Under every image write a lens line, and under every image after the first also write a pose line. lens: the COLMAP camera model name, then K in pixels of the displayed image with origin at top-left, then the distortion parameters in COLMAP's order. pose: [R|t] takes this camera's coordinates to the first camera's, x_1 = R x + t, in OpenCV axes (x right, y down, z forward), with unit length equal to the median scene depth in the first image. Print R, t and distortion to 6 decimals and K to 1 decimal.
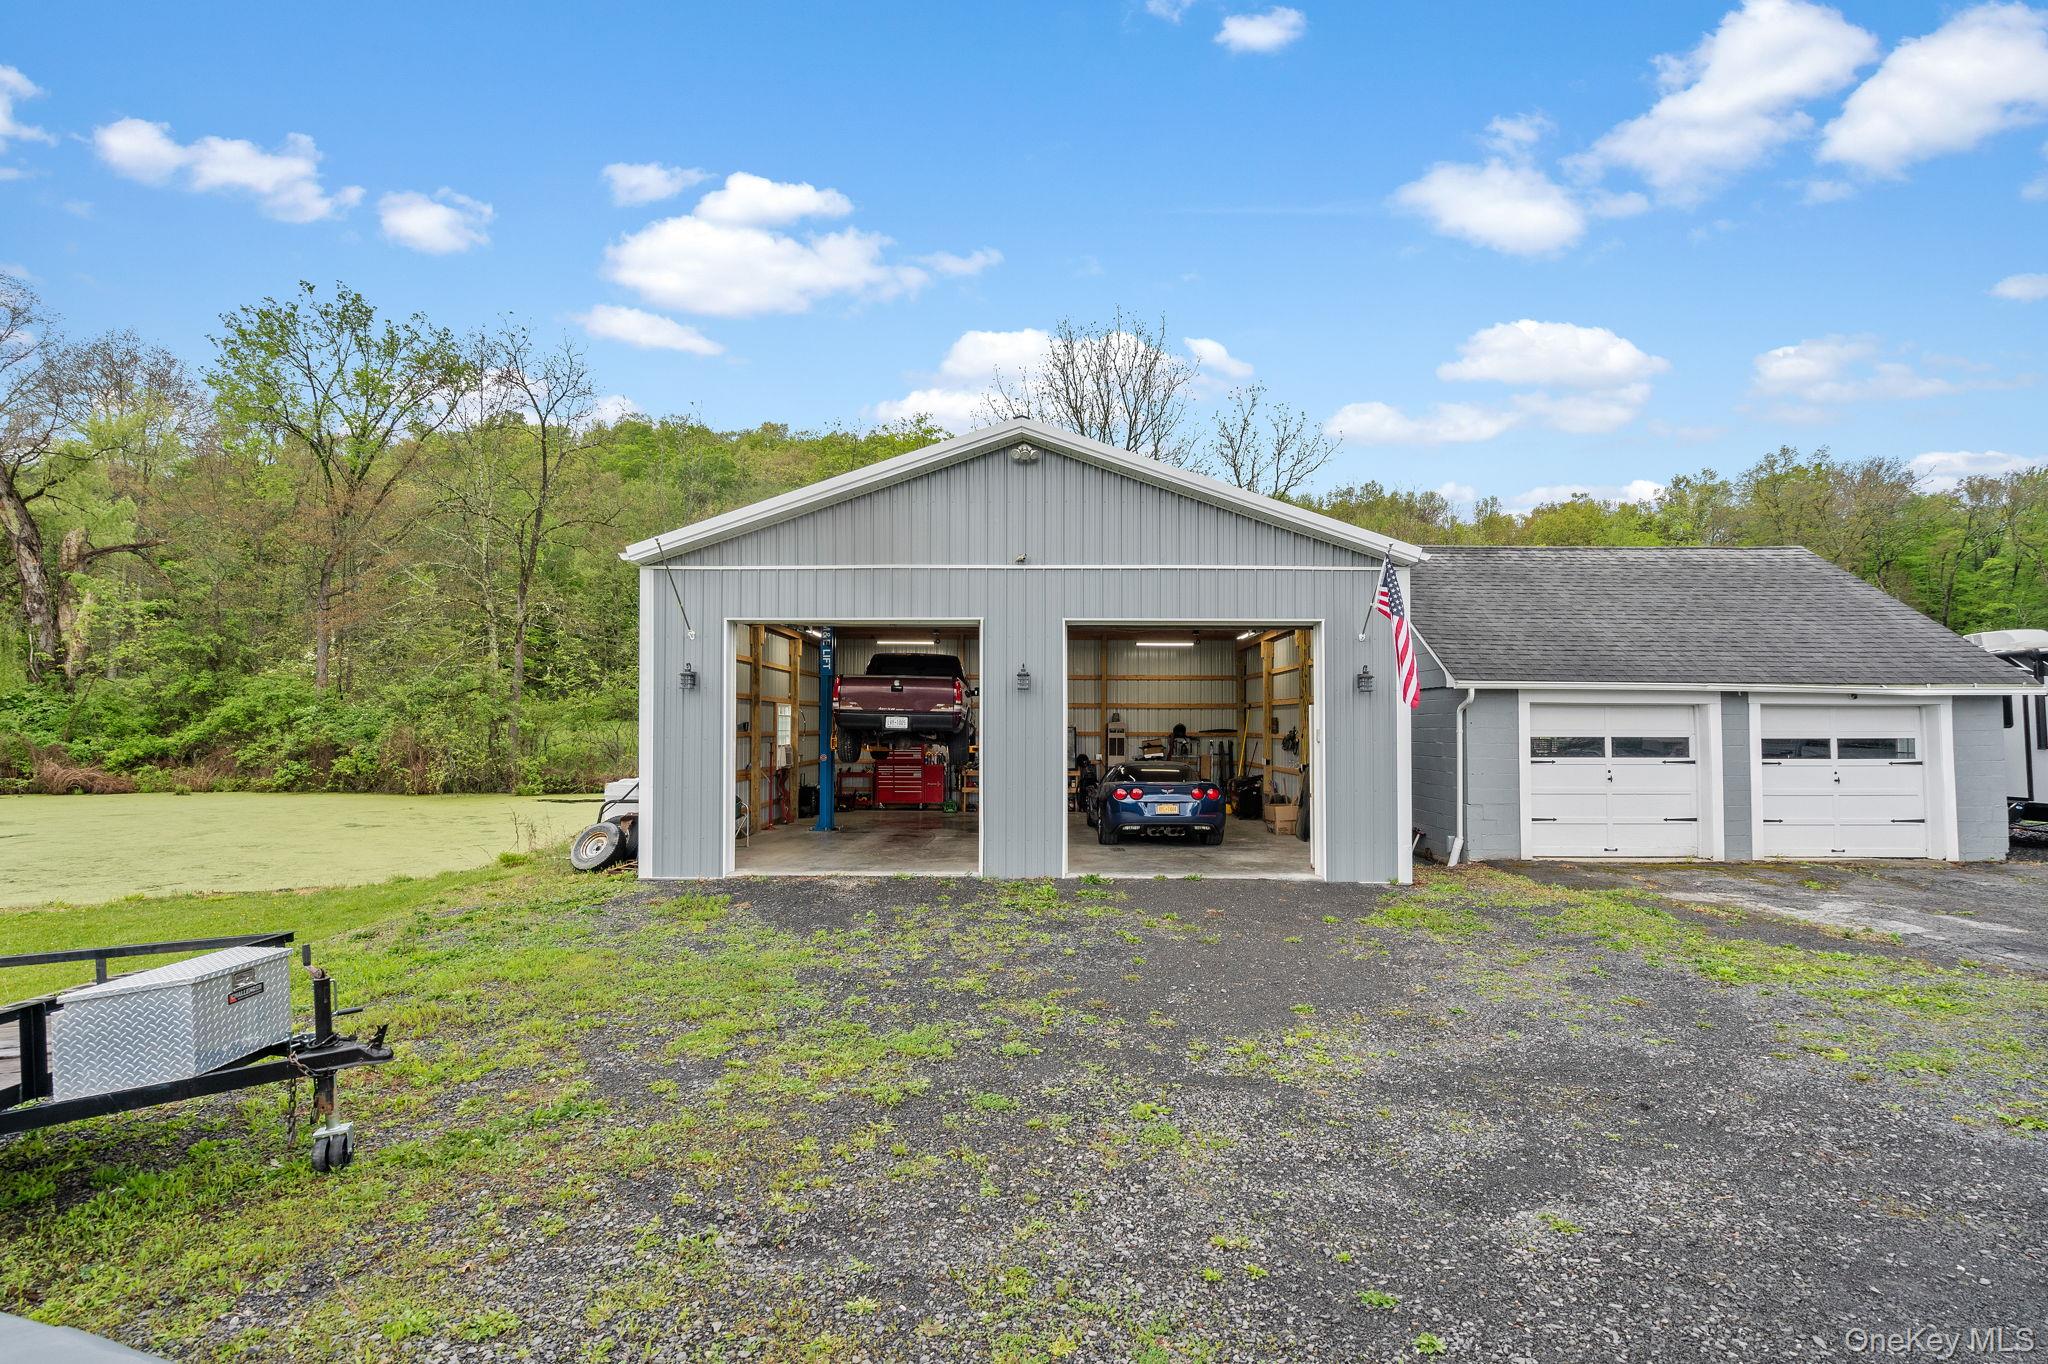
lens RADIAL K [[740.7, 0, 1024.0], [0, 740.7, 682.0], [0, 0, 1]] dist [0.000750, 0.000058]
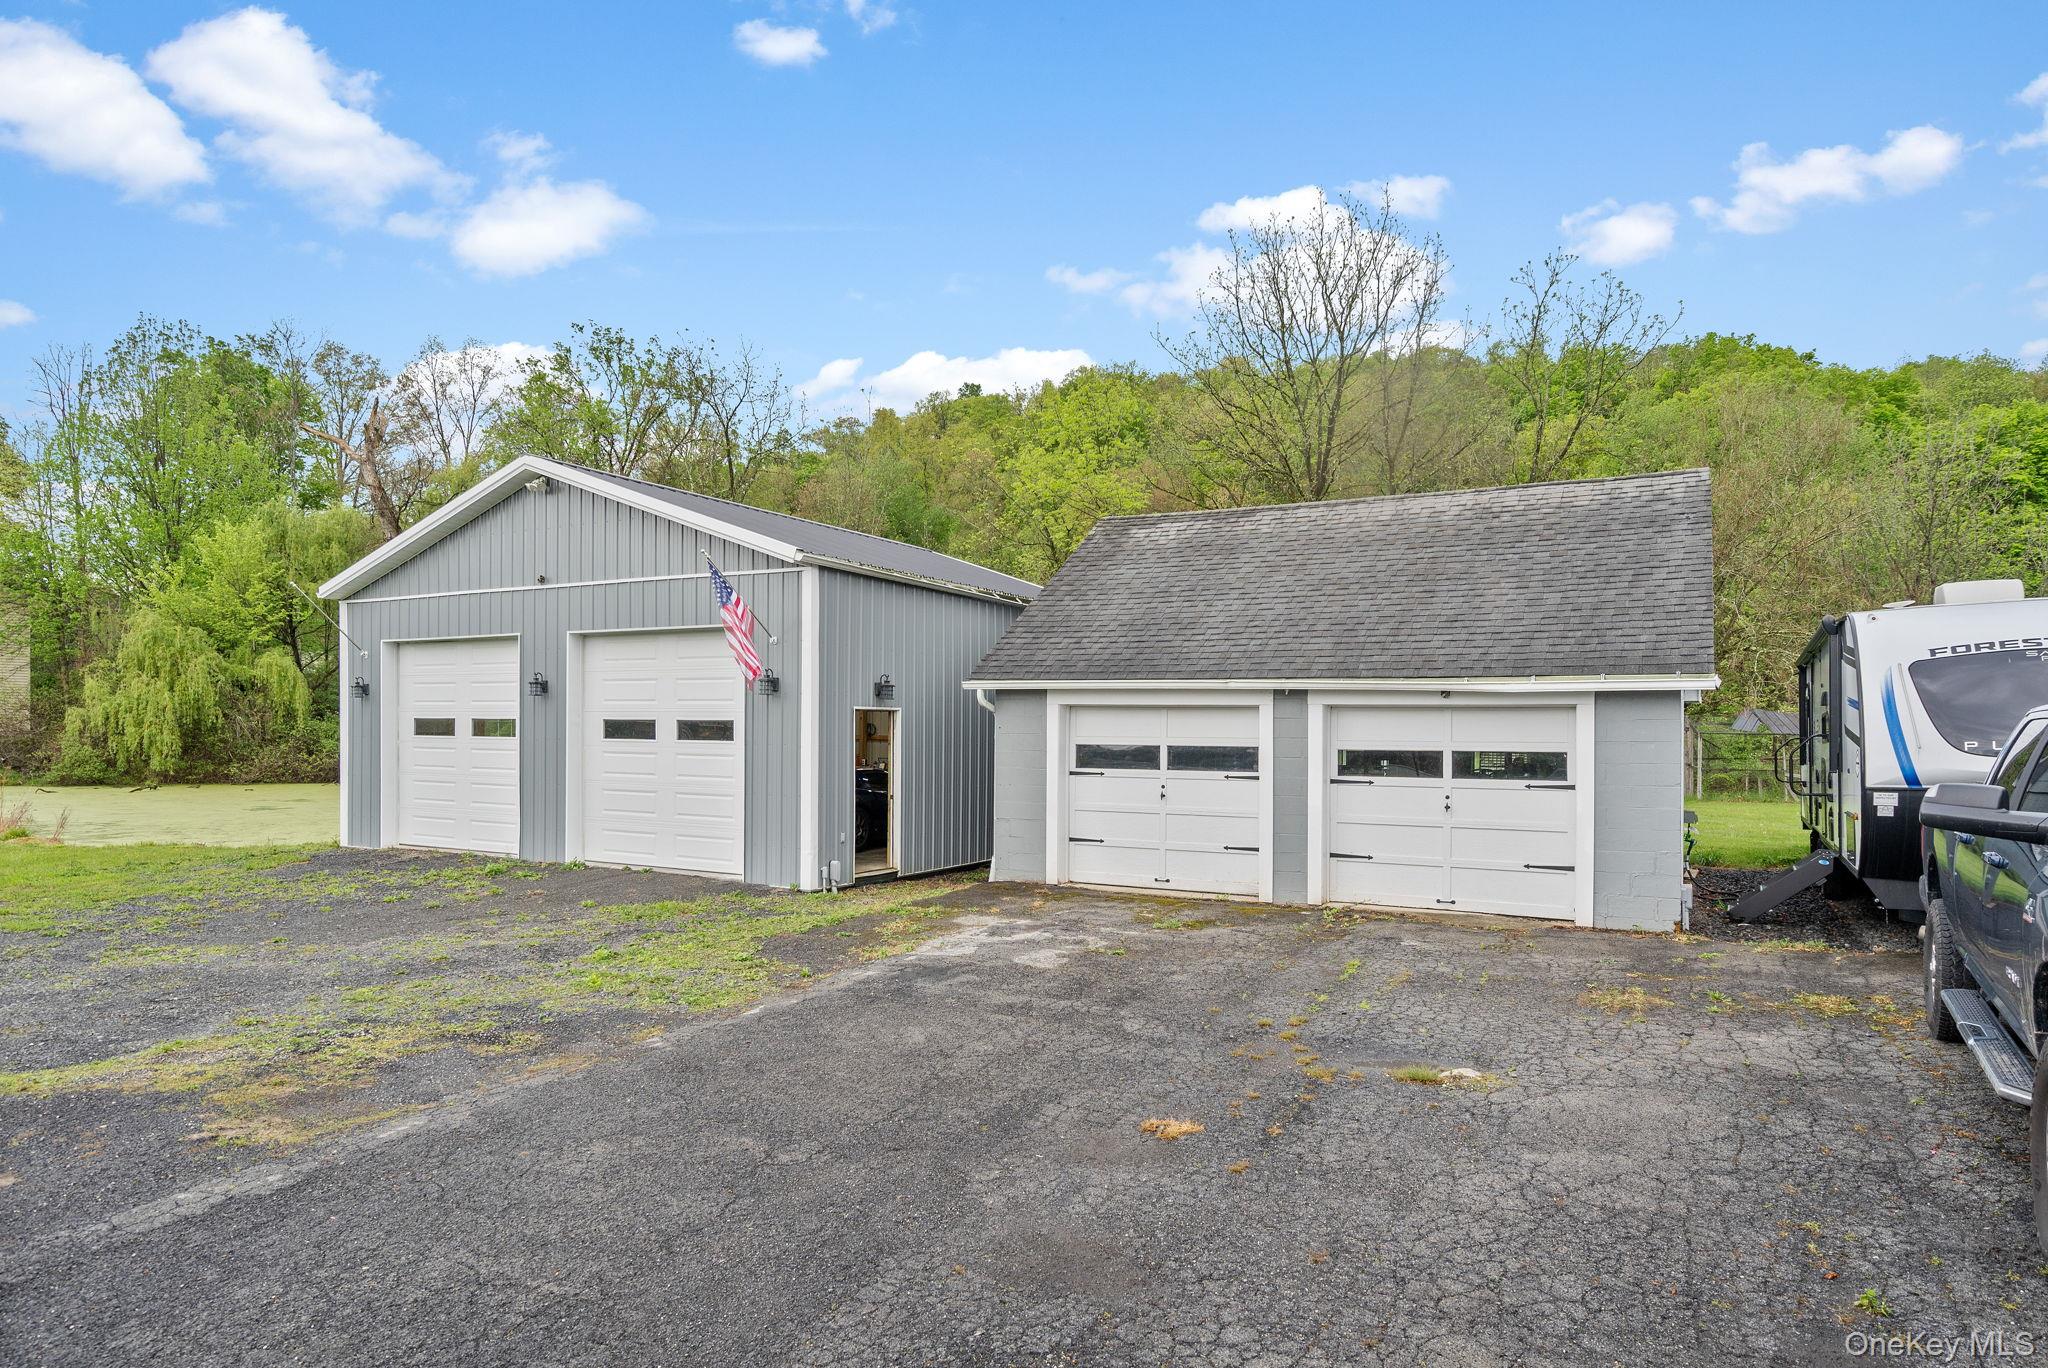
lens RADIAL K [[923.6, 0, 1016.4], [0, 923.6, 682.5], [0, 0, 1]] dist [-0.000982, 0.000282]
pose [[0.922381, -0.015221, -0.385981, 1.054490], [0.015177, 0.999880, -0.003160, 0.004691], [0.385983, -0.002944, 0.922501, -0.014659]]
